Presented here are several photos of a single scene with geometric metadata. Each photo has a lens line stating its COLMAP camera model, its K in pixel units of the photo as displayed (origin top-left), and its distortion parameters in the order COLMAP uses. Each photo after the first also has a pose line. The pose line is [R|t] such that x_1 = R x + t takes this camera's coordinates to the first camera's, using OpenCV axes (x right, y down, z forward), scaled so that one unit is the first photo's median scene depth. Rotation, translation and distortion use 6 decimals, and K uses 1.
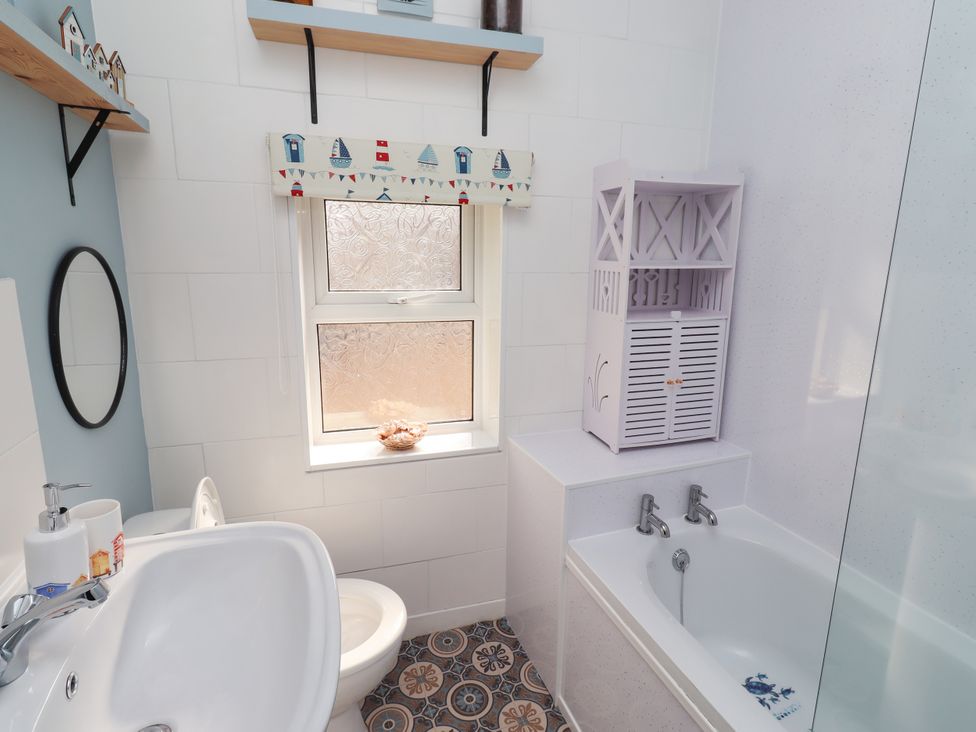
lens RADIAL K [[508.1, 0, 494.0], [0, 508.1, 352.0], [0, 0, 1]] dist [0.005003, -0.000953]
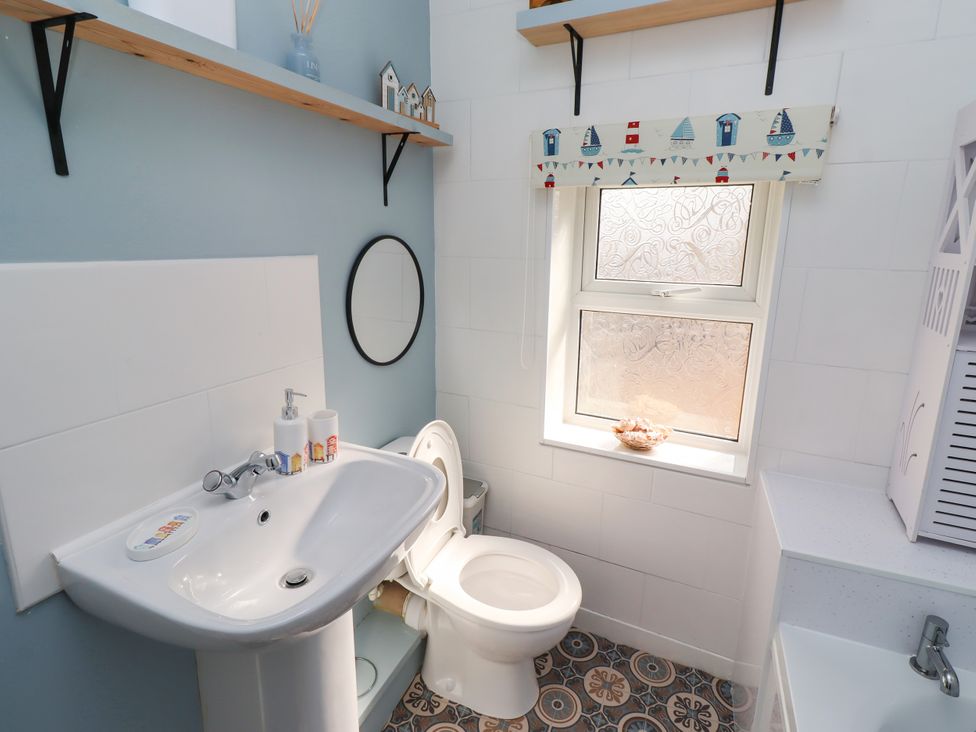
lens RADIAL K [[508.1, 0, 494.0], [0, 508.1, 352.0], [0, 0, 1]] dist [0.005003, -0.000953]
pose [[0.725671, 0.148870, -0.671743, 0.275855], [-0.136668, 0.988046, 0.071329, -0.021311], [0.674332, 0.040045, 0.737342, 0.131463]]
